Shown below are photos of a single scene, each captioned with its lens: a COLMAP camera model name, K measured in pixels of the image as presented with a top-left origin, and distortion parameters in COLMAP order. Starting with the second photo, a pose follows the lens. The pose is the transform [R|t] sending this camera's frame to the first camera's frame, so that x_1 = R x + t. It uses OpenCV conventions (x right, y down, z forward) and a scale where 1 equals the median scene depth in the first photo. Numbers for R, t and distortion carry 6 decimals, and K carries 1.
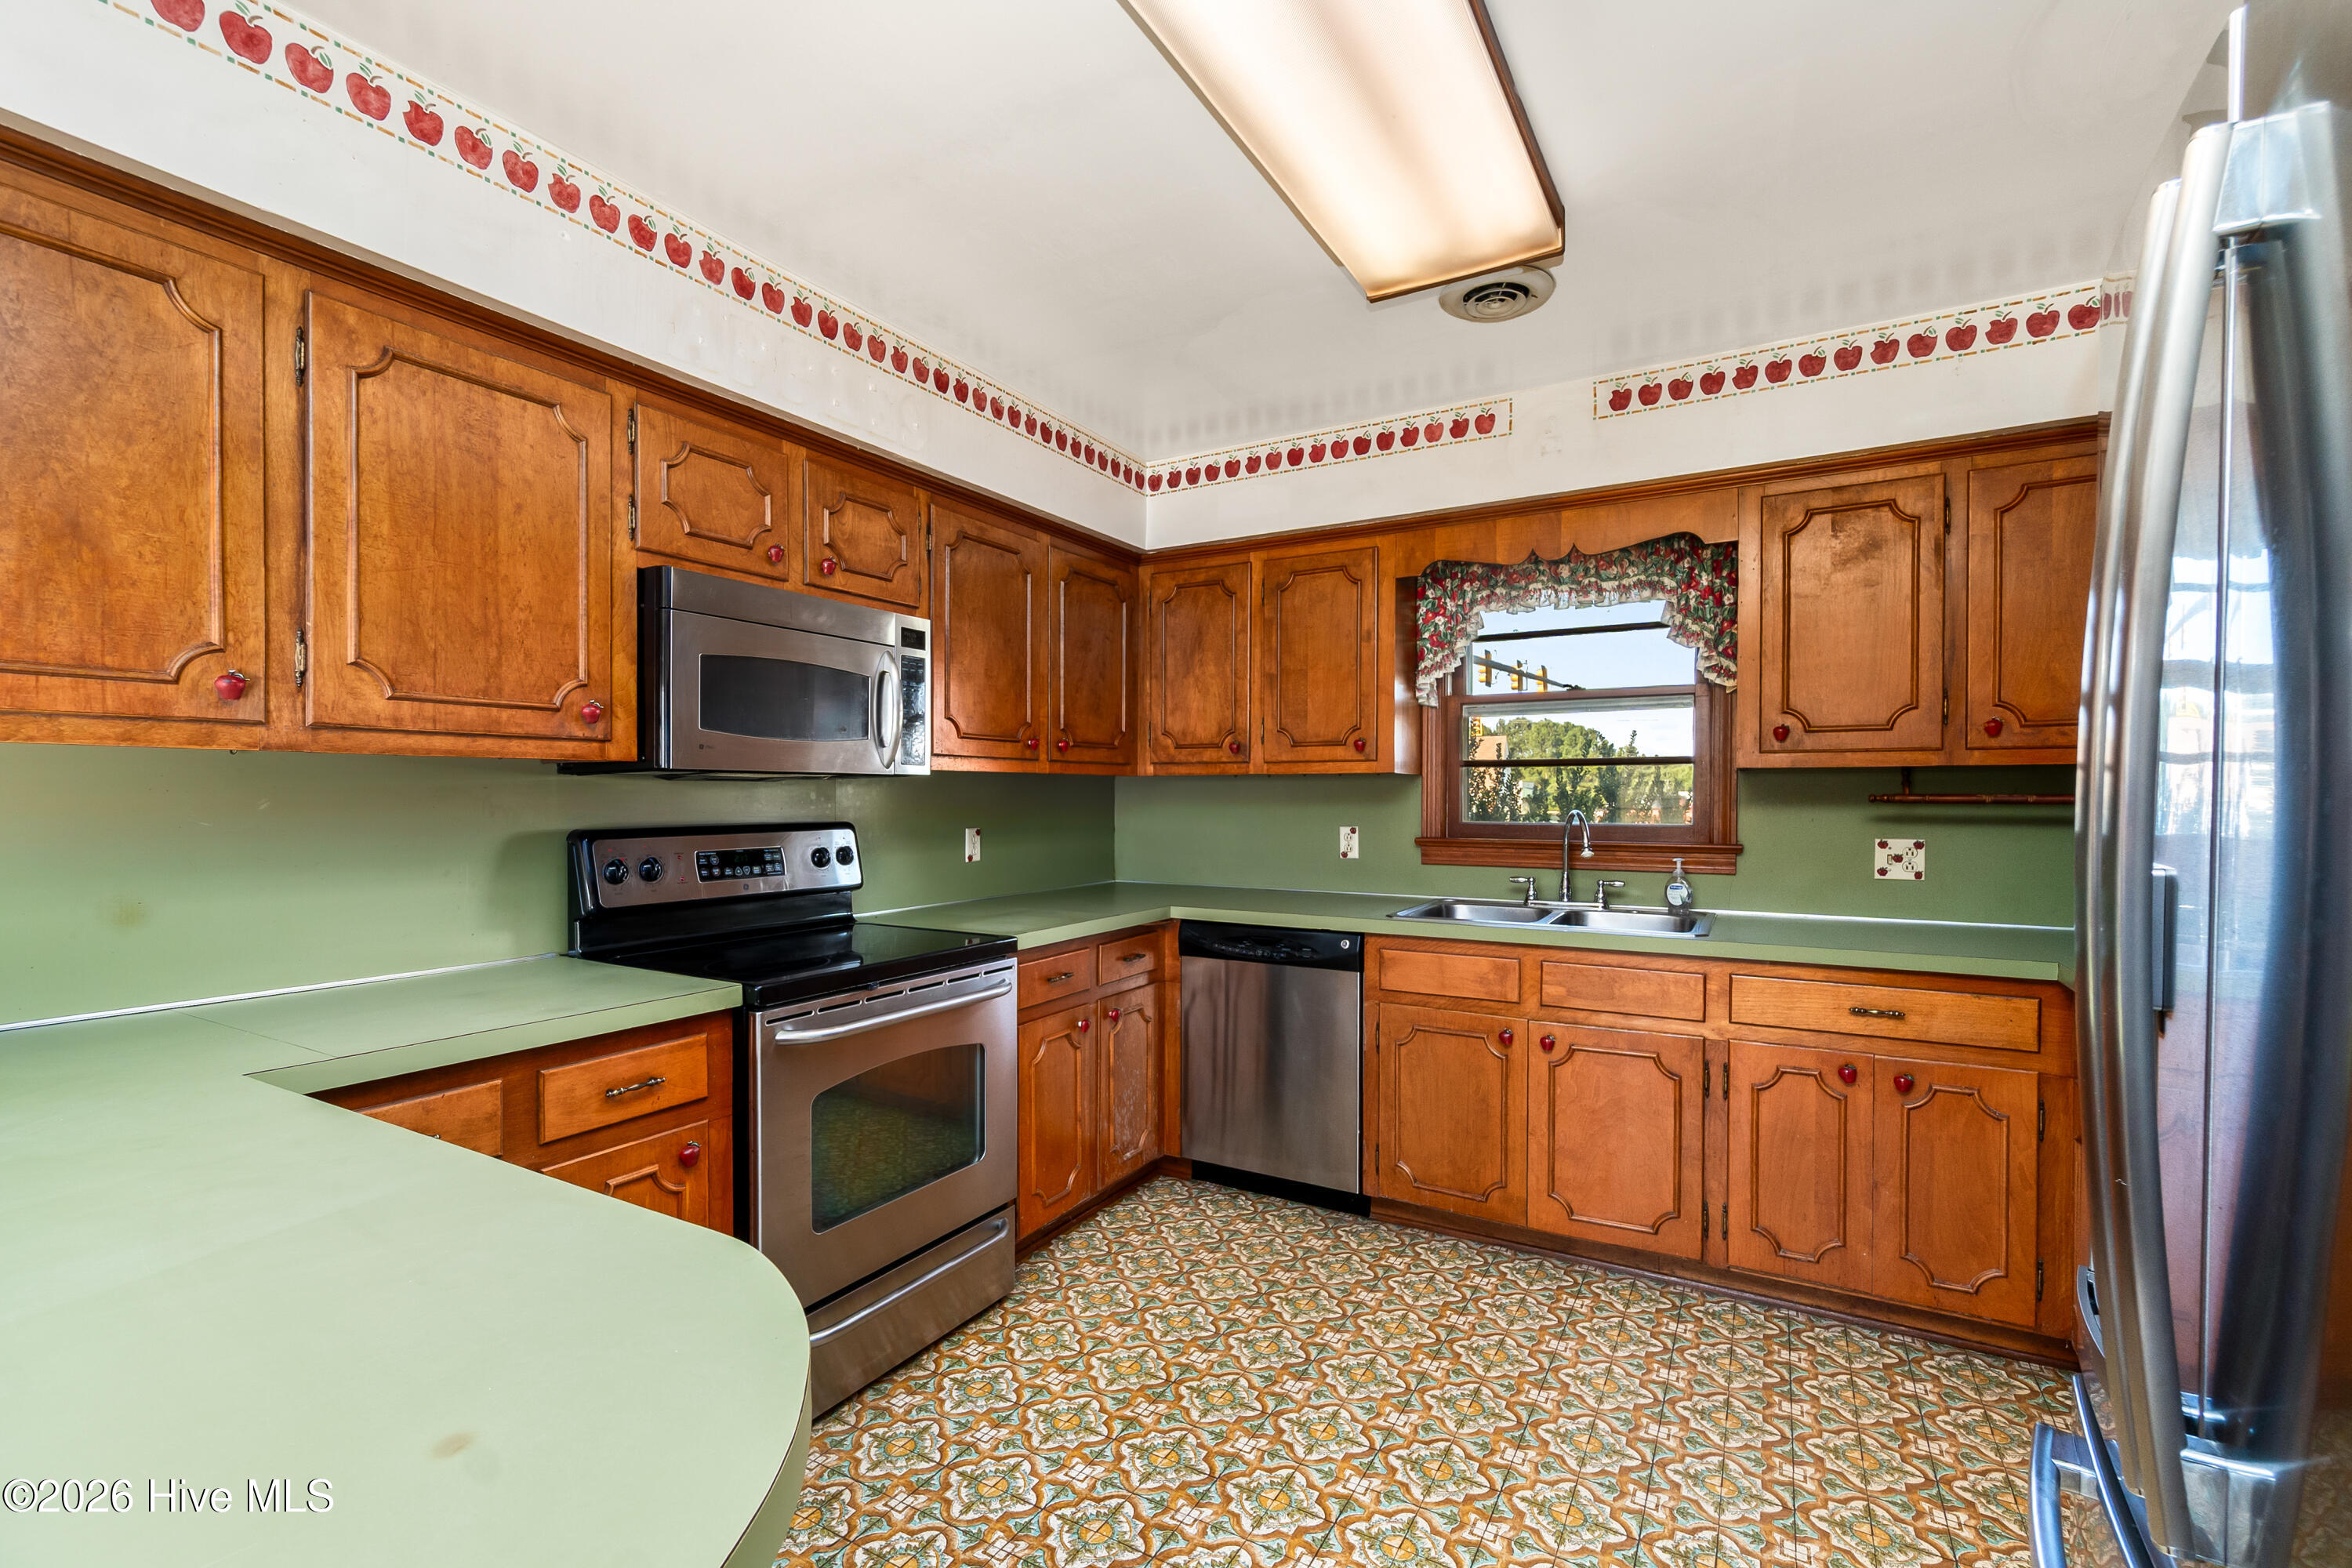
lens RADIAL K [[1012.7, 0, 1177.1], [0, 1012.7, 814.5], [0, 0, 1]] dist [-0.003090, -0.000003]
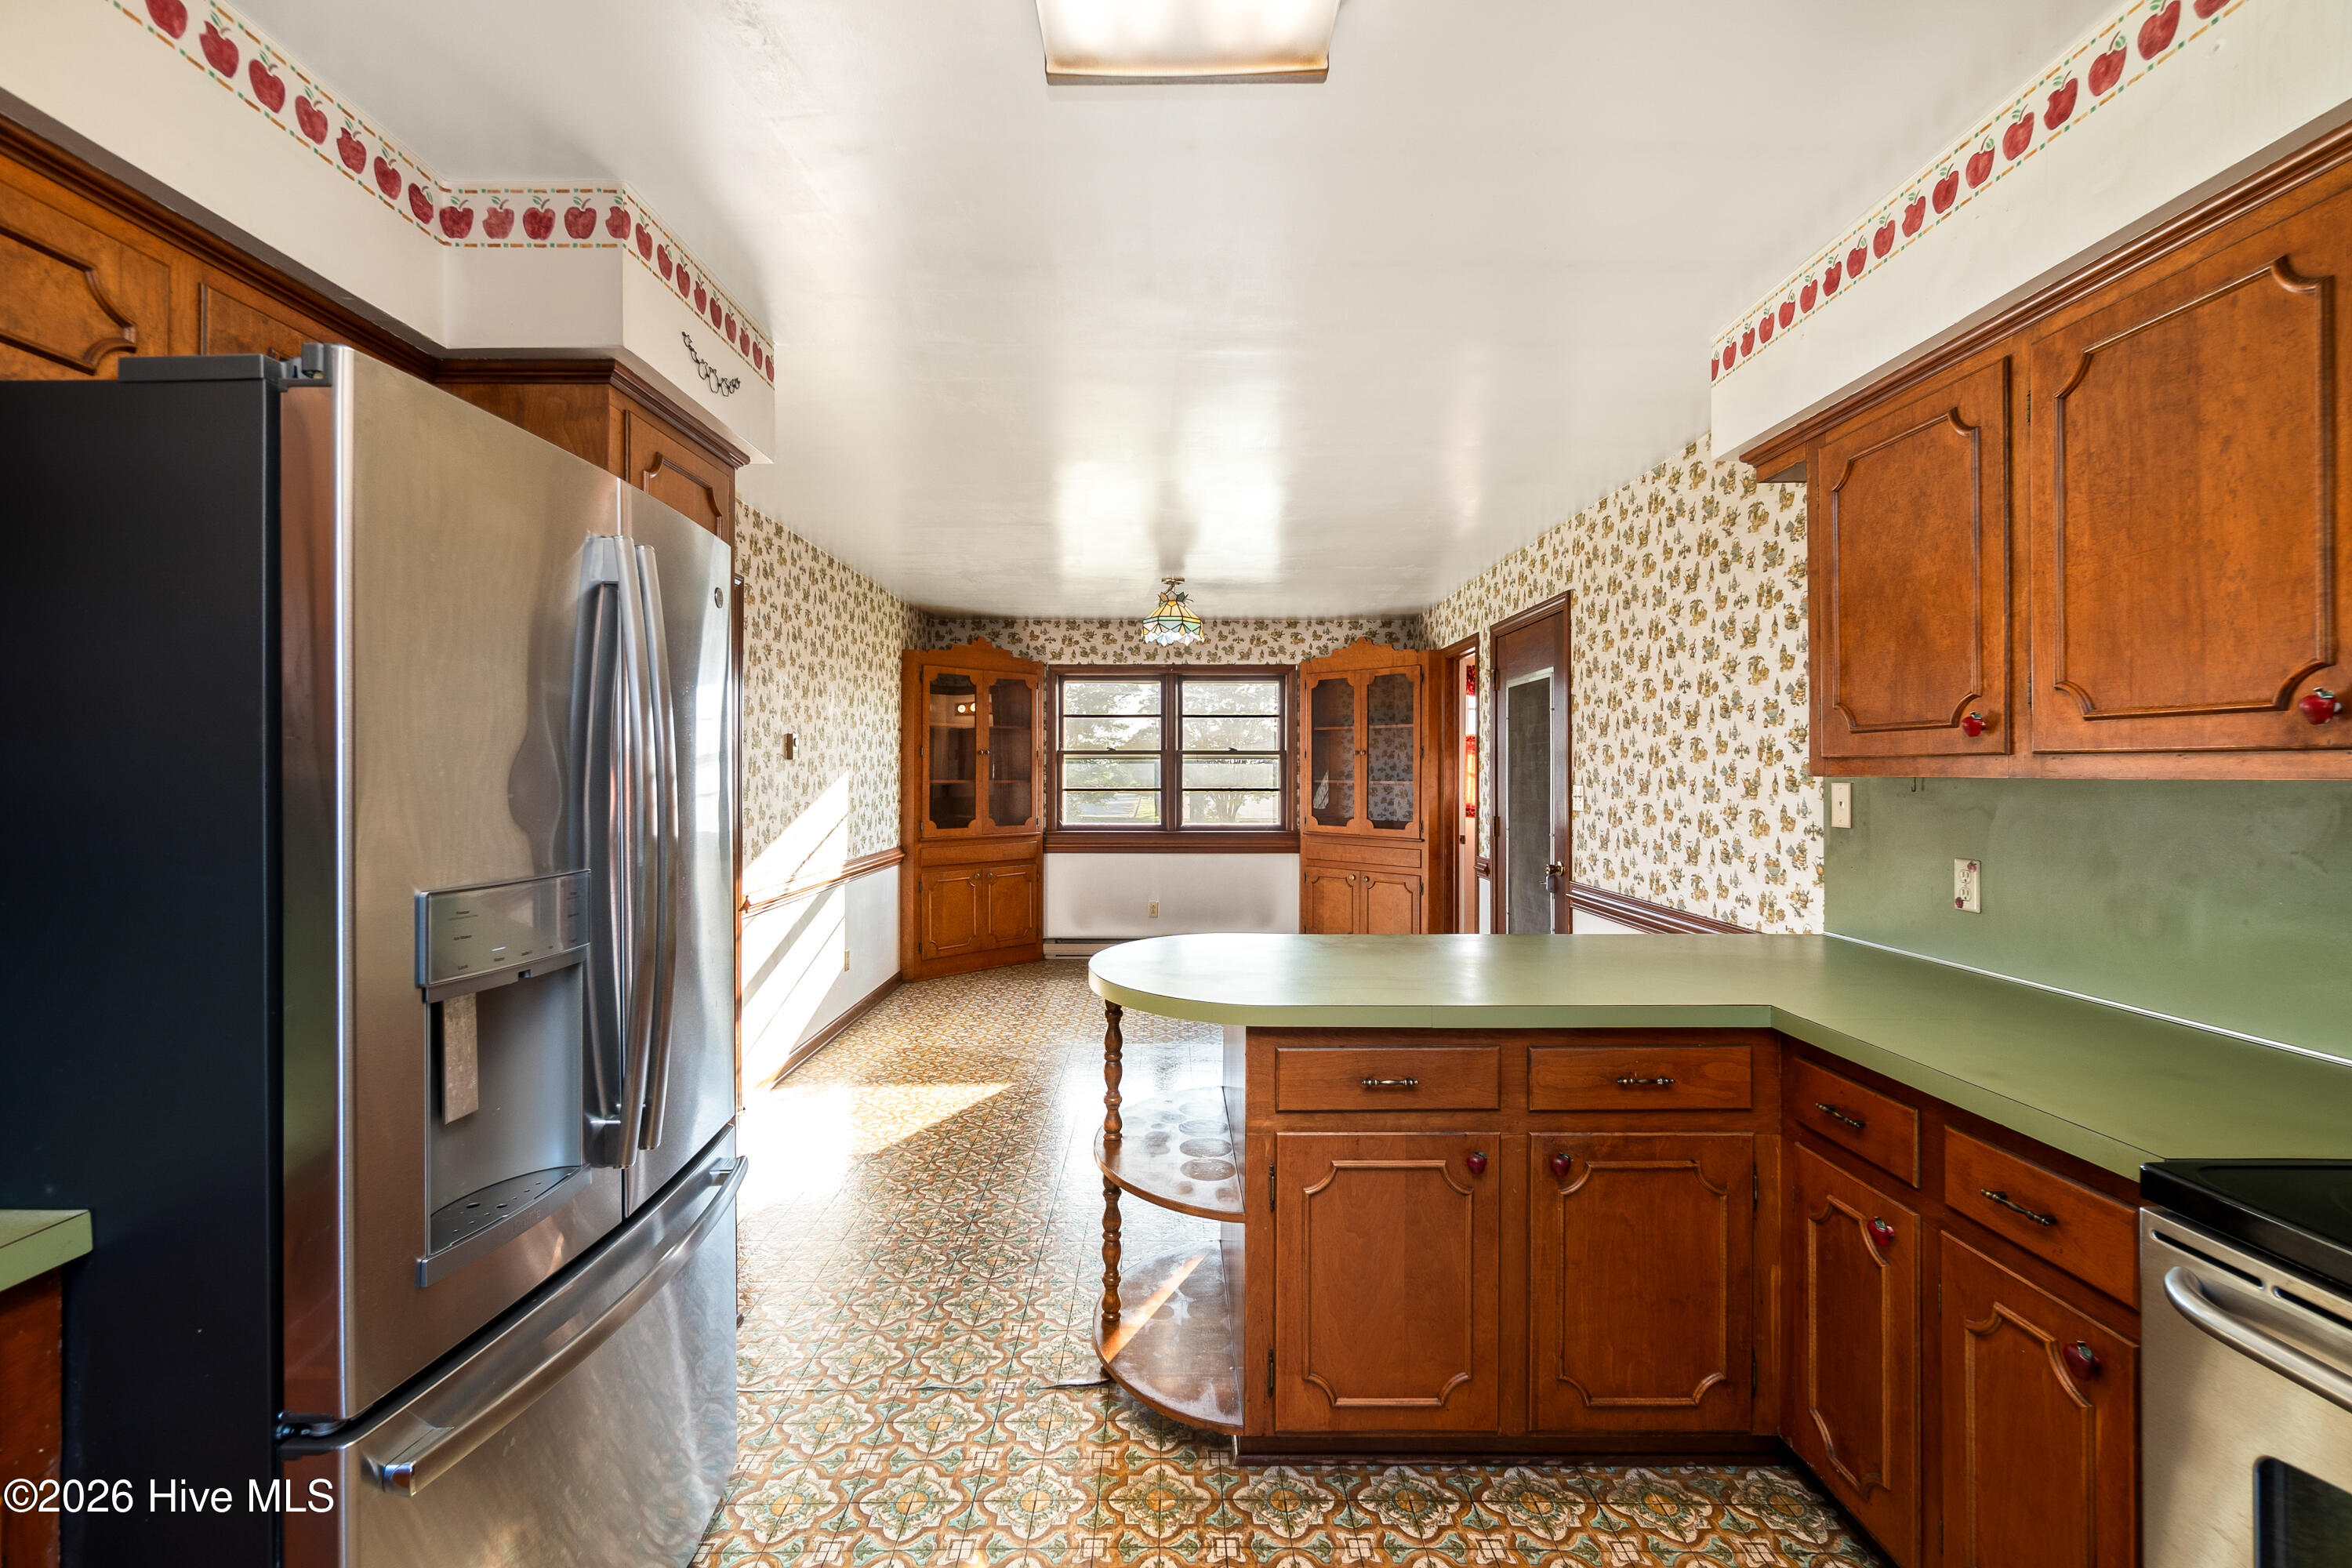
lens RADIAL K [[1013.8, 0, 1169.3], [0, 1013.8, 785.3], [0, 0, 1]] dist [-0.008044, 0.000247]
pose [[-0.862901, -0.001175, -0.505371, 0.428143], [-0.019215, 0.999350, 0.030486, -0.067675], [0.505007, 0.036017, -0.862363, 1.392555]]
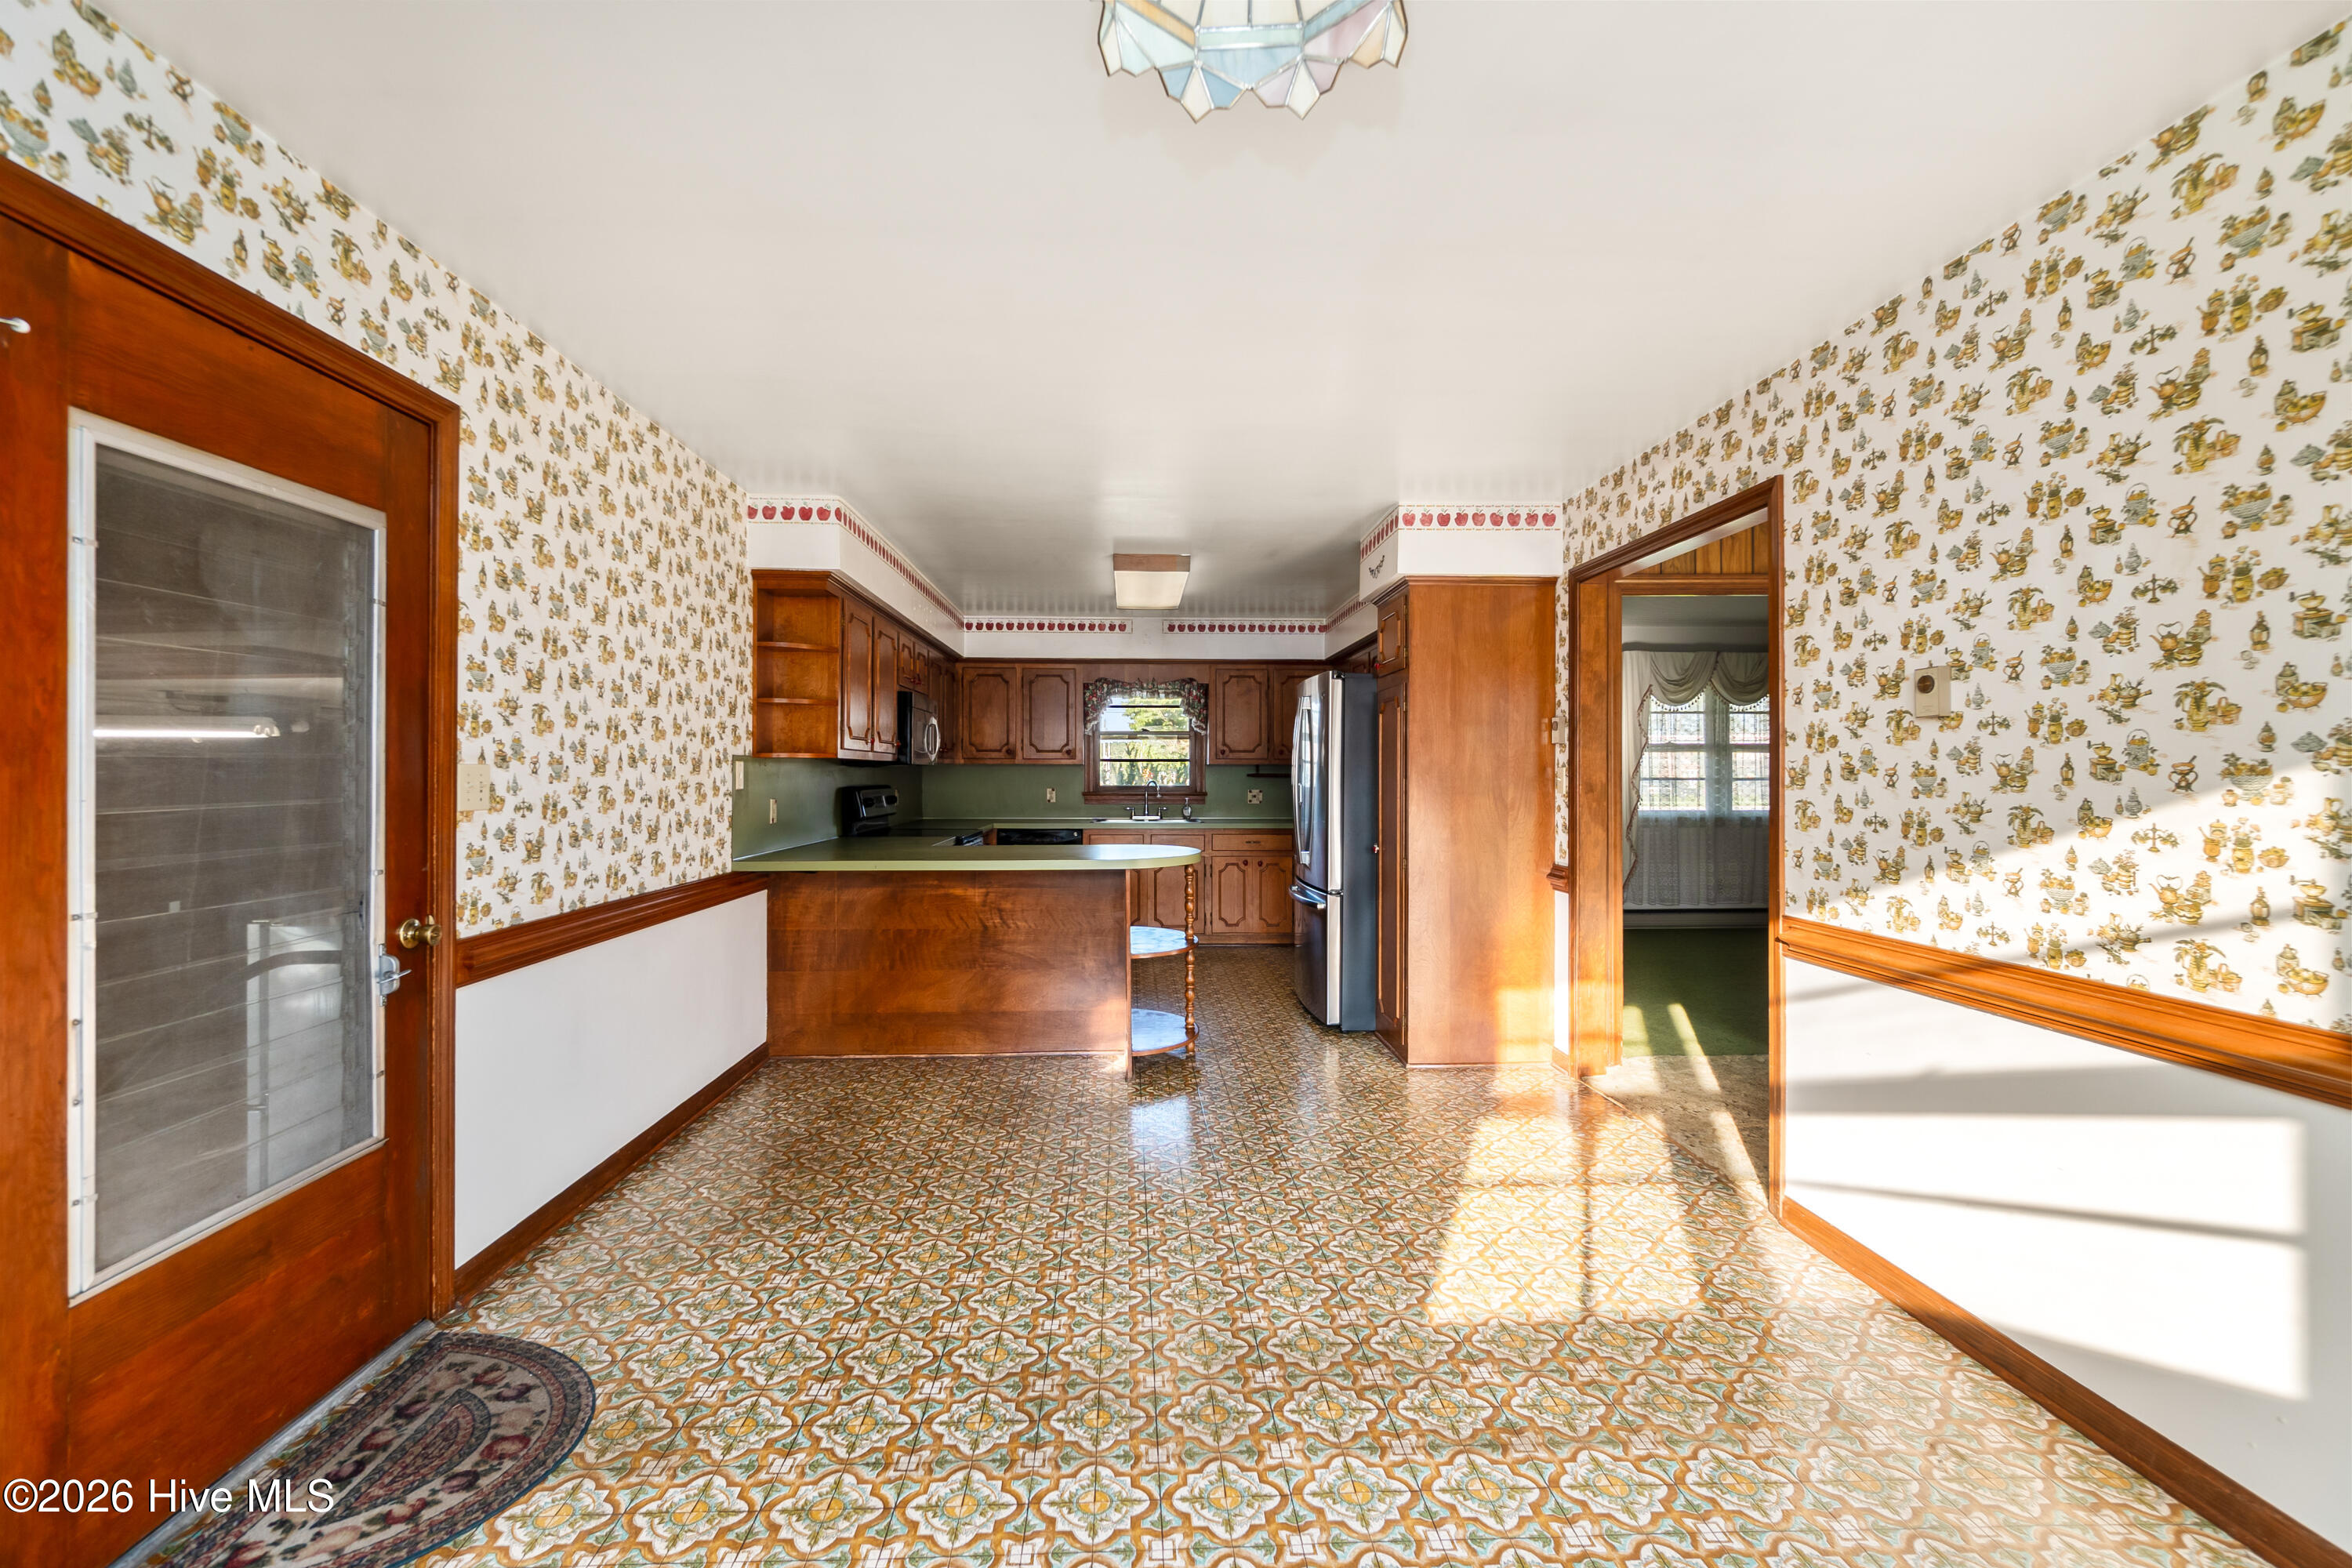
lens RADIAL K [[1013.8, 0, 1169.3], [0, 1013.8, 785.3], [0, 0, 1]] dist [-0.008044, 0.000247]
pose [[0.837799, -0.006503, 0.545940, -0.023393], [0.010491, 0.999936, -0.004190, 0.000514], [-0.545878, 0.009238, 0.837814, -0.028198]]
